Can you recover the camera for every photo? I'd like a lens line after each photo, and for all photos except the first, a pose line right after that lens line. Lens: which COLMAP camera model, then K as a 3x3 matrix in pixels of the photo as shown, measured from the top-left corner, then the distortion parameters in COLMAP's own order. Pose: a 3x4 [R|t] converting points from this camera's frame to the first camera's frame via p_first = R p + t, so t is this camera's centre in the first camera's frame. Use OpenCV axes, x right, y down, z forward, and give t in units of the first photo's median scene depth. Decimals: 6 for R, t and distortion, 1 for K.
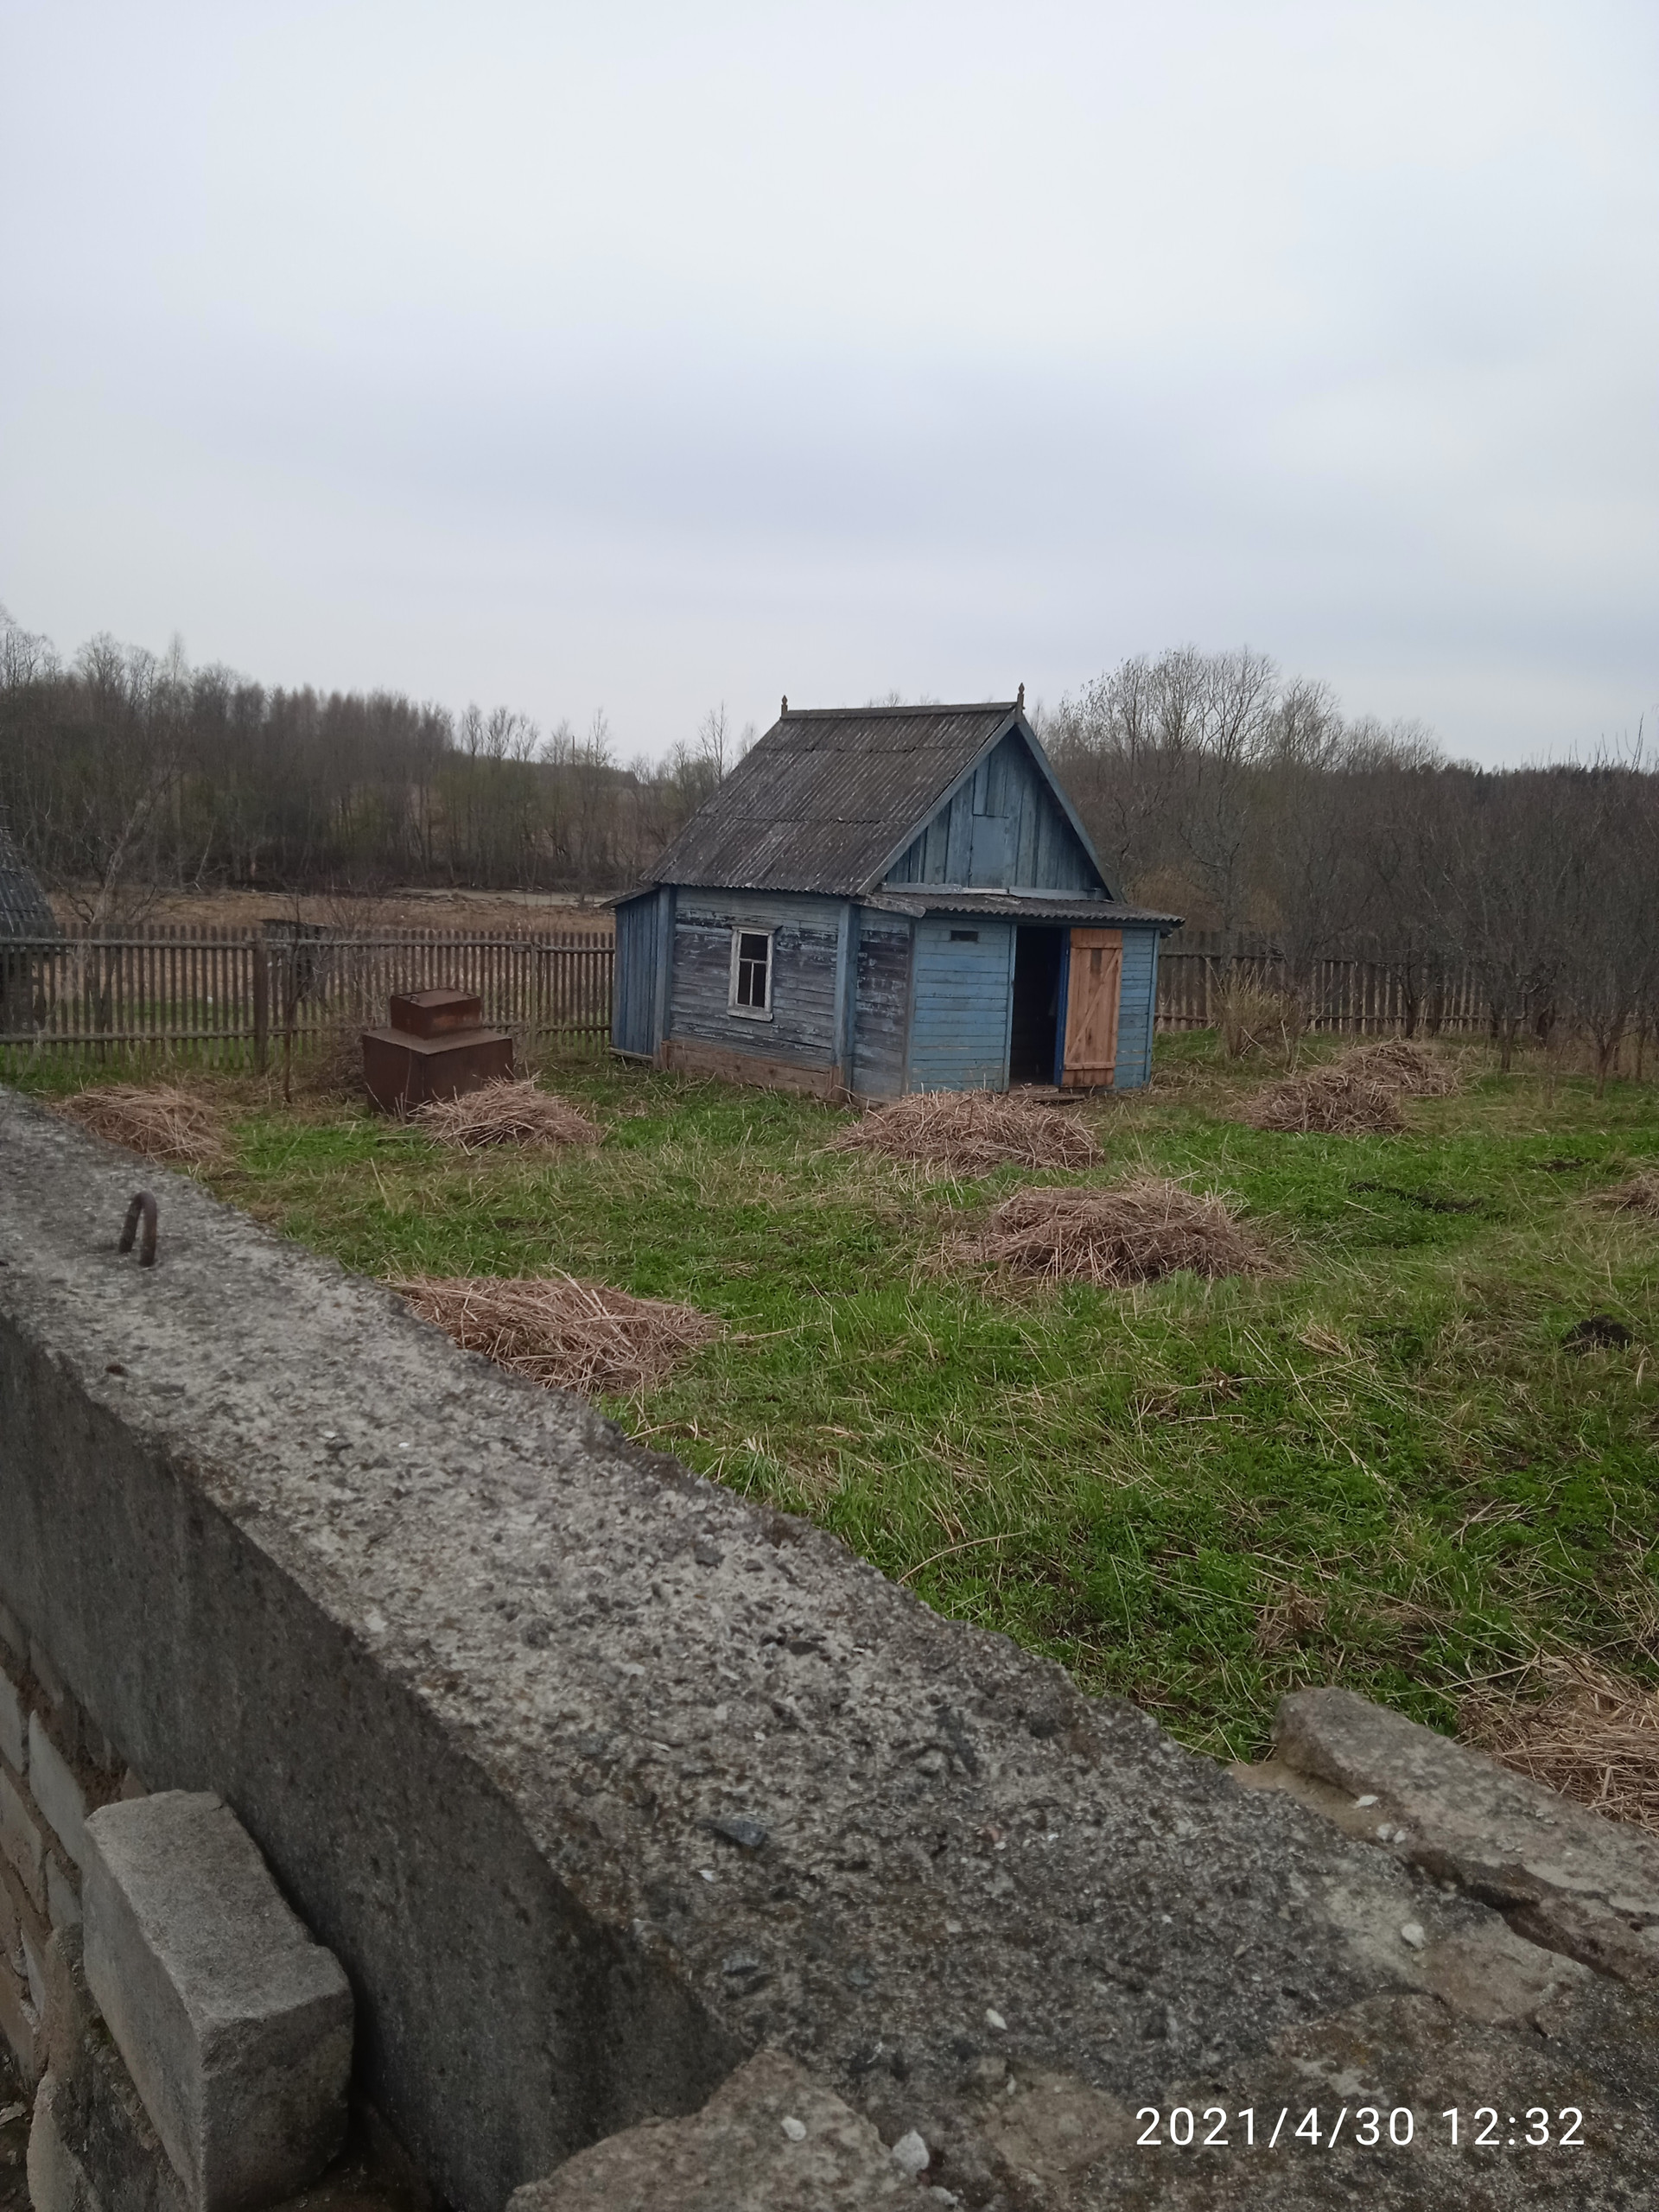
lens RADIAL K [[1809.0, 0, 829.5], [0, 1809.0, 1106.0], [0, 0, 1]] dist [0.050647, -0.076362]
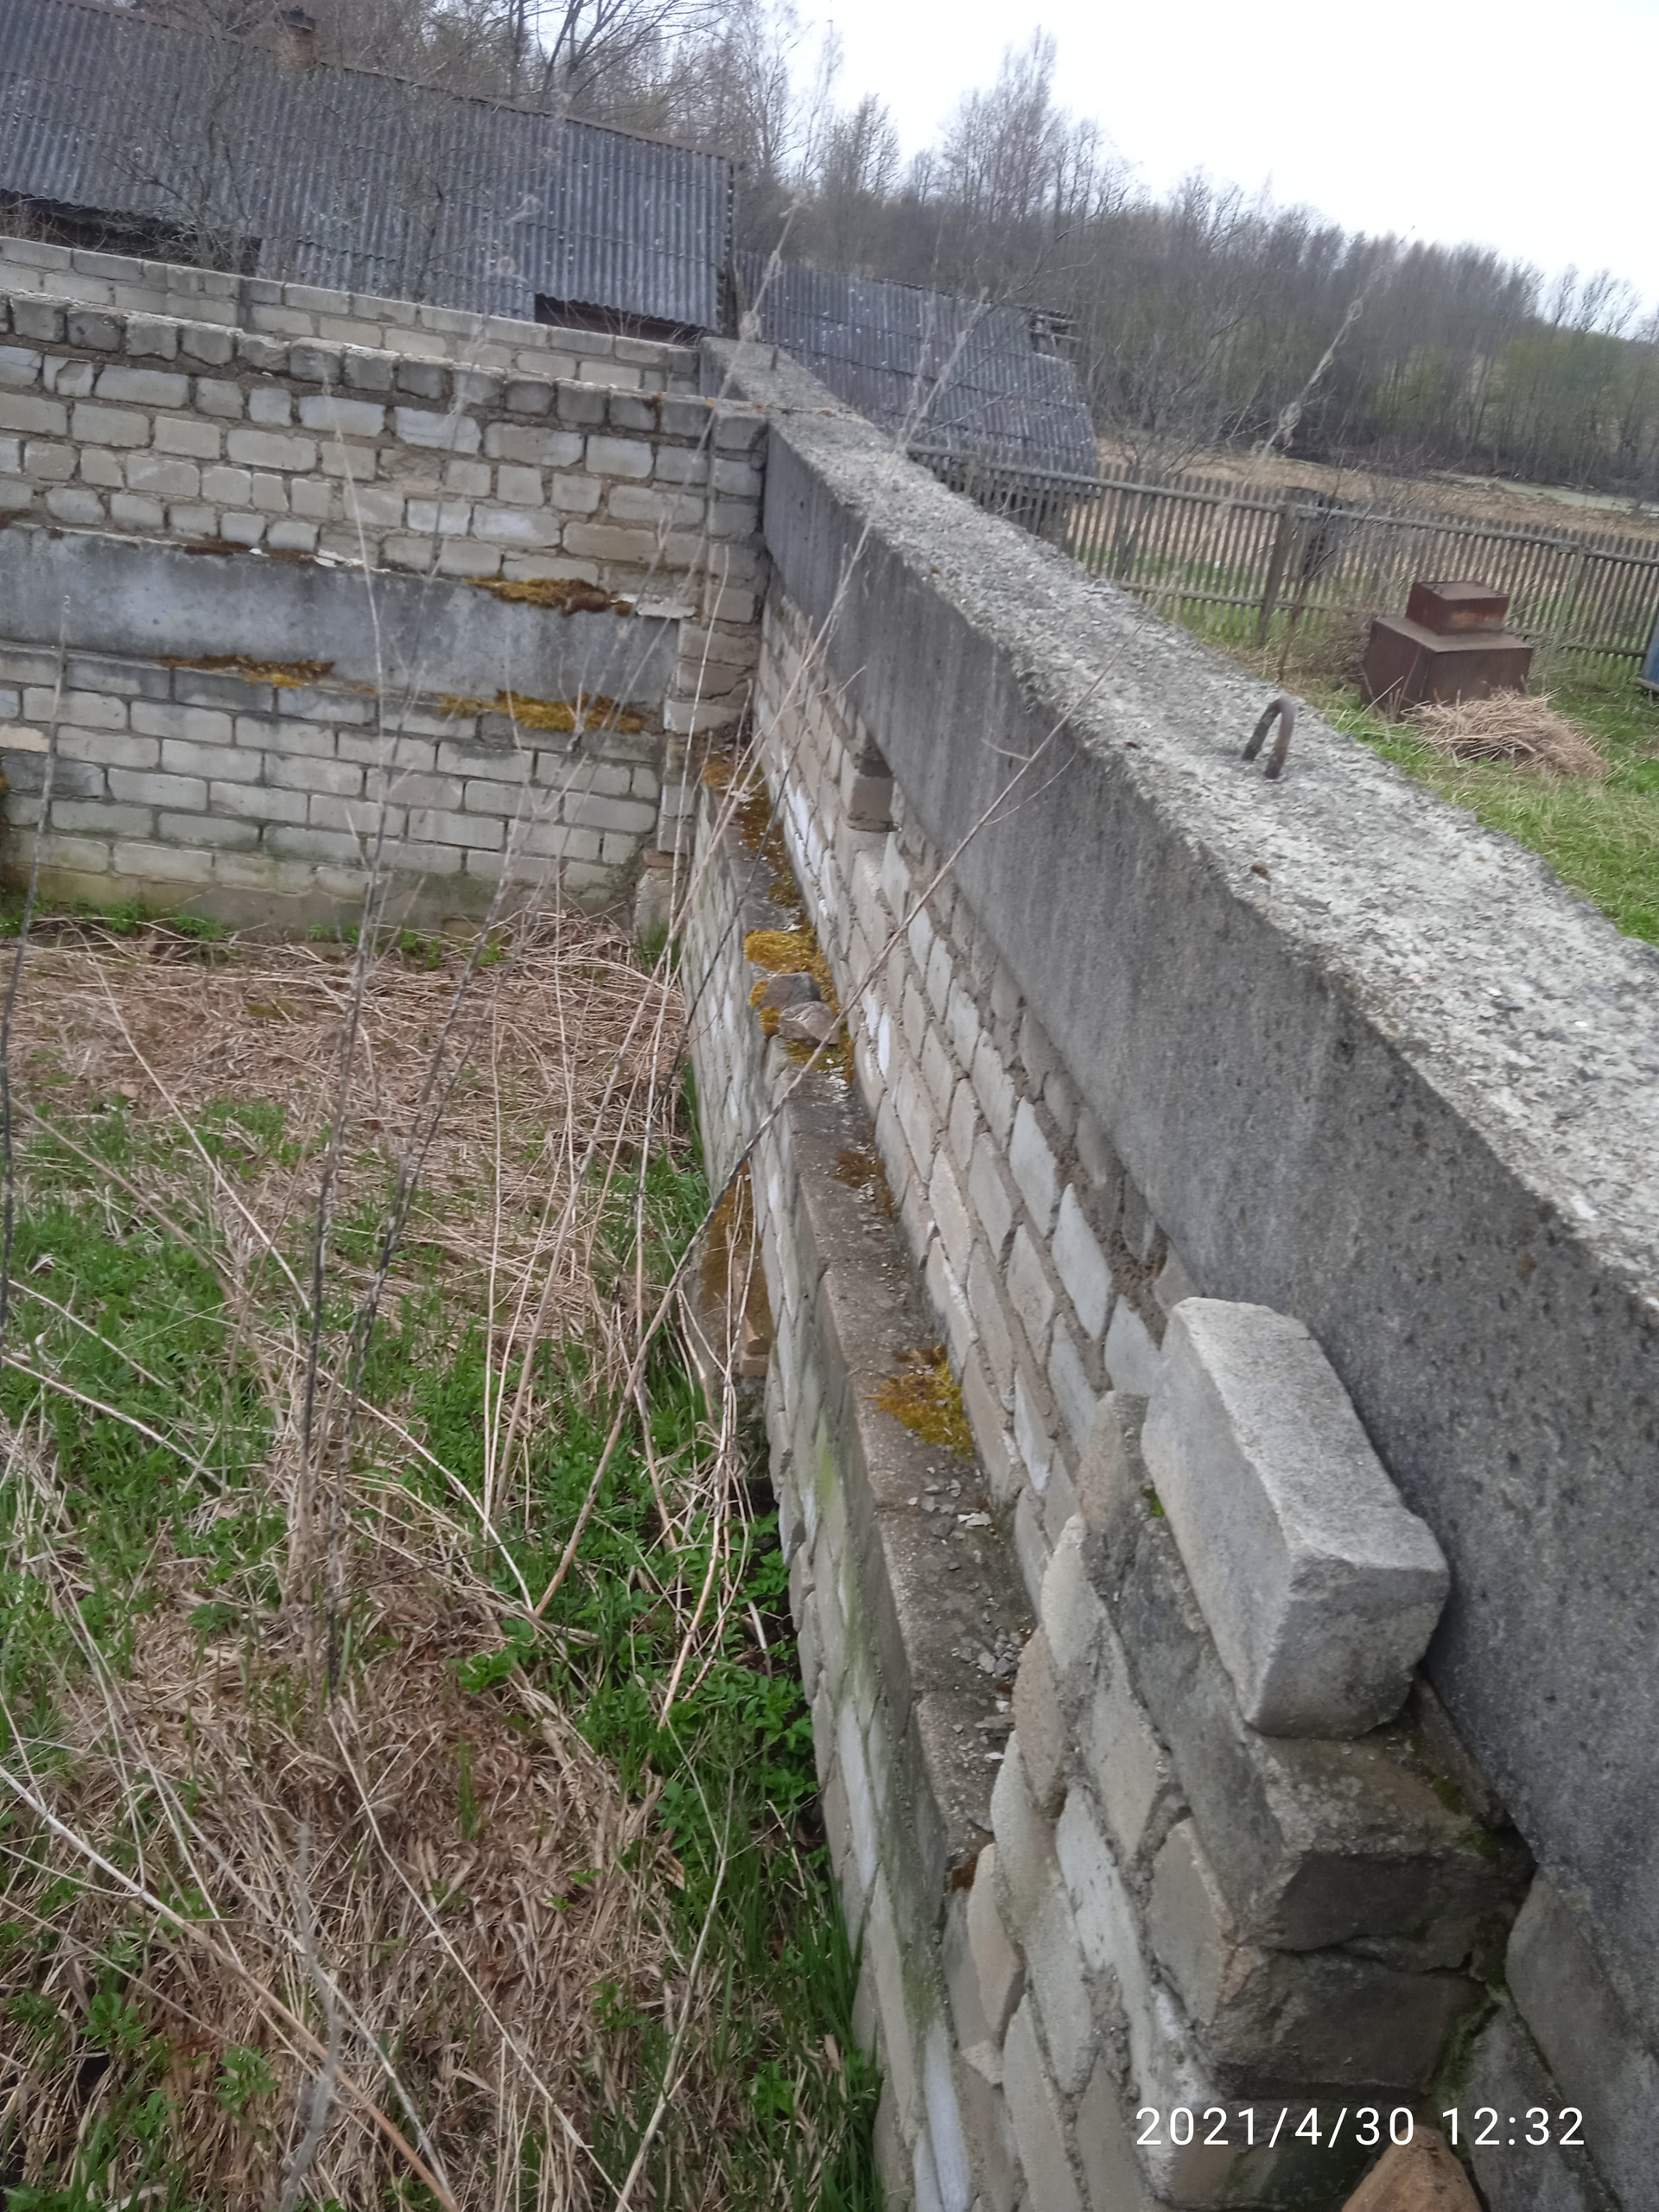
lens RADIAL K [[1809.0, 0, 829.5], [0, 1809.0, 1106.0], [0, 0, 1]] dist [0.050647, -0.076362]
pose [[0.851471, 0.274911, -0.446565, -0.135108], [-0.169419, 0.950116, 0.261870, 0.054740], [0.496280, -0.147318, 0.855572, 0.071268]]
